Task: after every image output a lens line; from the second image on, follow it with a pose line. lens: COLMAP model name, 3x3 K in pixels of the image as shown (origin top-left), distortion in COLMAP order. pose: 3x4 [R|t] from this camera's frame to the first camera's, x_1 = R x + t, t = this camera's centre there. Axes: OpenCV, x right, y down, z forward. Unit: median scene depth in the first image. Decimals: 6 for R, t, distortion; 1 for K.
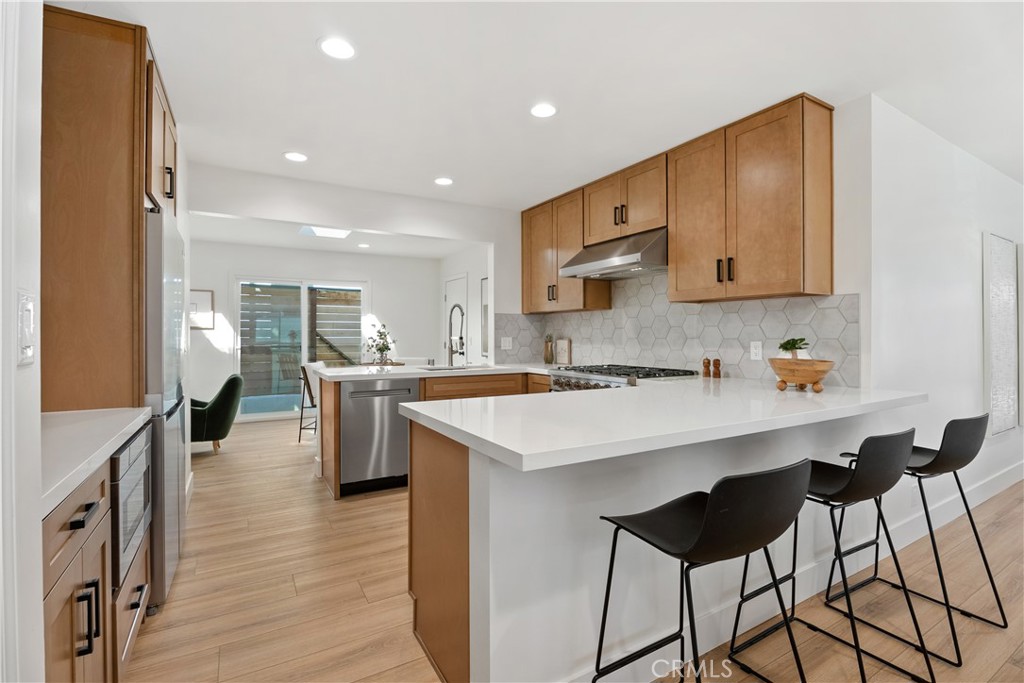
lens RADIAL K [[471.0, 0, 522.3], [0, 471.0, 335.3], [0, 0, 1]] dist [-0.014171, 0.000124]
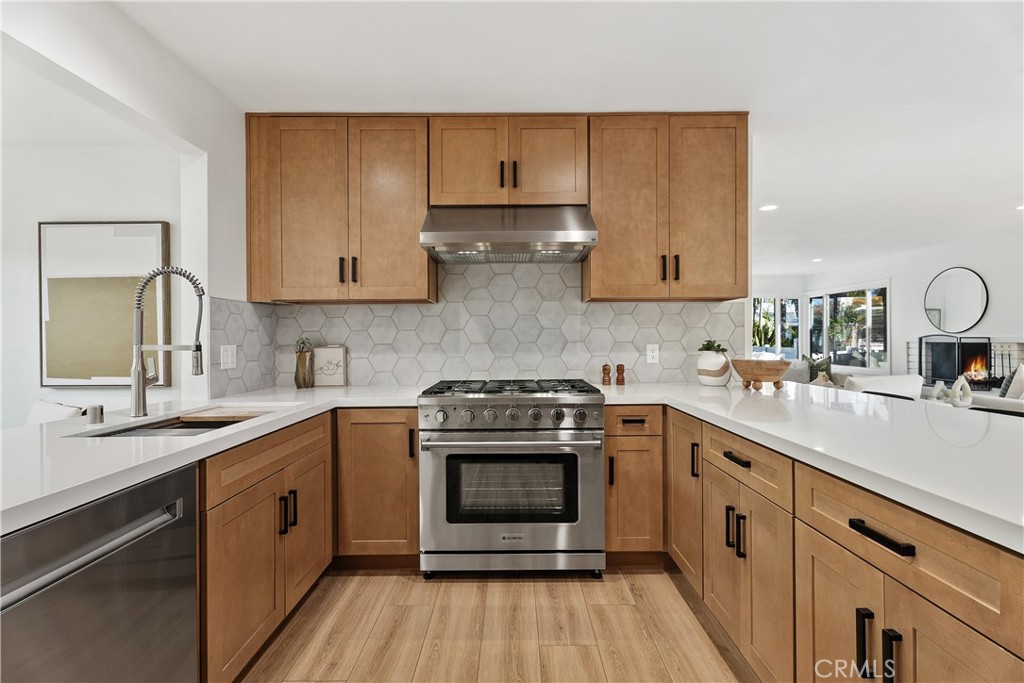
lens RADIAL K [[452.1, 0, 512.0], [0, 452.1, 341.5], [0, 0, 1]] dist [-0.000916, 0.000201]
pose [[0.521005, -0.008318, 0.853513, -0.417102], [0.007209, 0.999960, 0.005345, 0.000061], [-0.853523, 0.003368, 0.521044, 0.672515]]
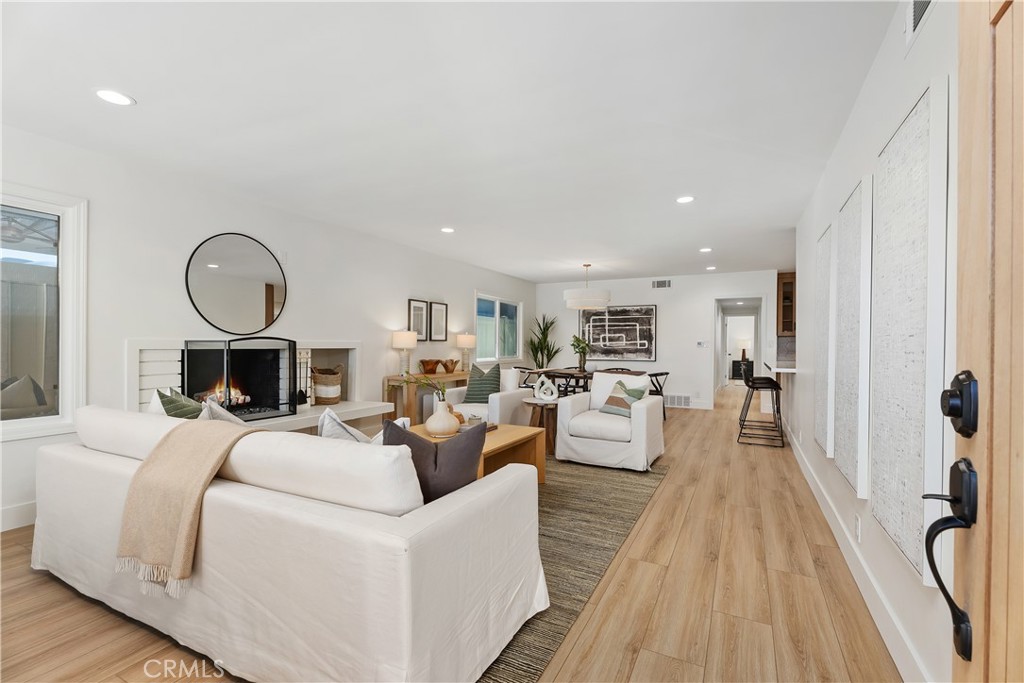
lens RADIAL K [[452.1, 0, 512.0], [0, 452.1, 341.5], [0, 0, 1]] dist [-0.000916, 0.000201]
pose [[-0.849350, -0.009698, -0.527741, 2.071948], [-0.007181, 0.999951, -0.006817, 0.010096], [0.527781, -0.002001, -0.849378, 1.469441]]
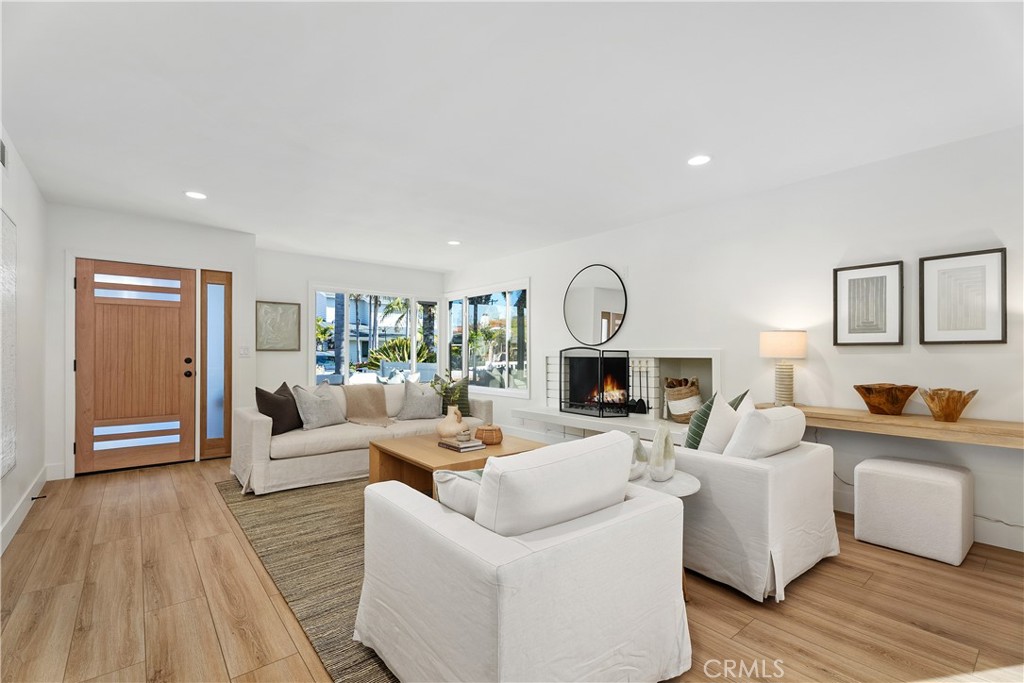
lens RADIAL K [[456.7, 0, 516.0], [0, 456.7, 348.4], [0, 0, 1]] dist [0.001107, -0.000870]
pose [[-0.154600, 0.009247, 0.987934, 0.632897], [0.001323, 0.999957, -0.009152, 0.011295], [-0.987976, -0.000108, -0.154606, 0.578564]]
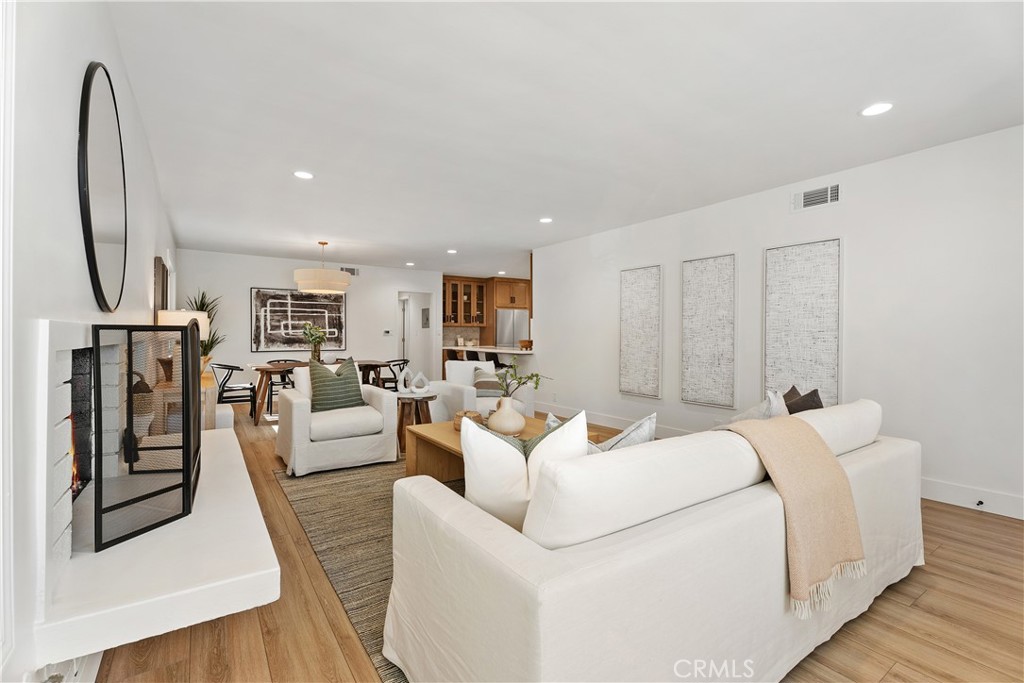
lens RADIAL K [[452.1, 0, 512.0], [0, 452.1, 341.5], [0, 0, 1]] dist [-0.000916, 0.000201]
pose [[0.059404, 0.013708, -0.998140, 2.597819], [-0.004823, 0.999898, 0.013445, 0.013189], [0.998222, 0.004015, 0.059464, 0.466057]]
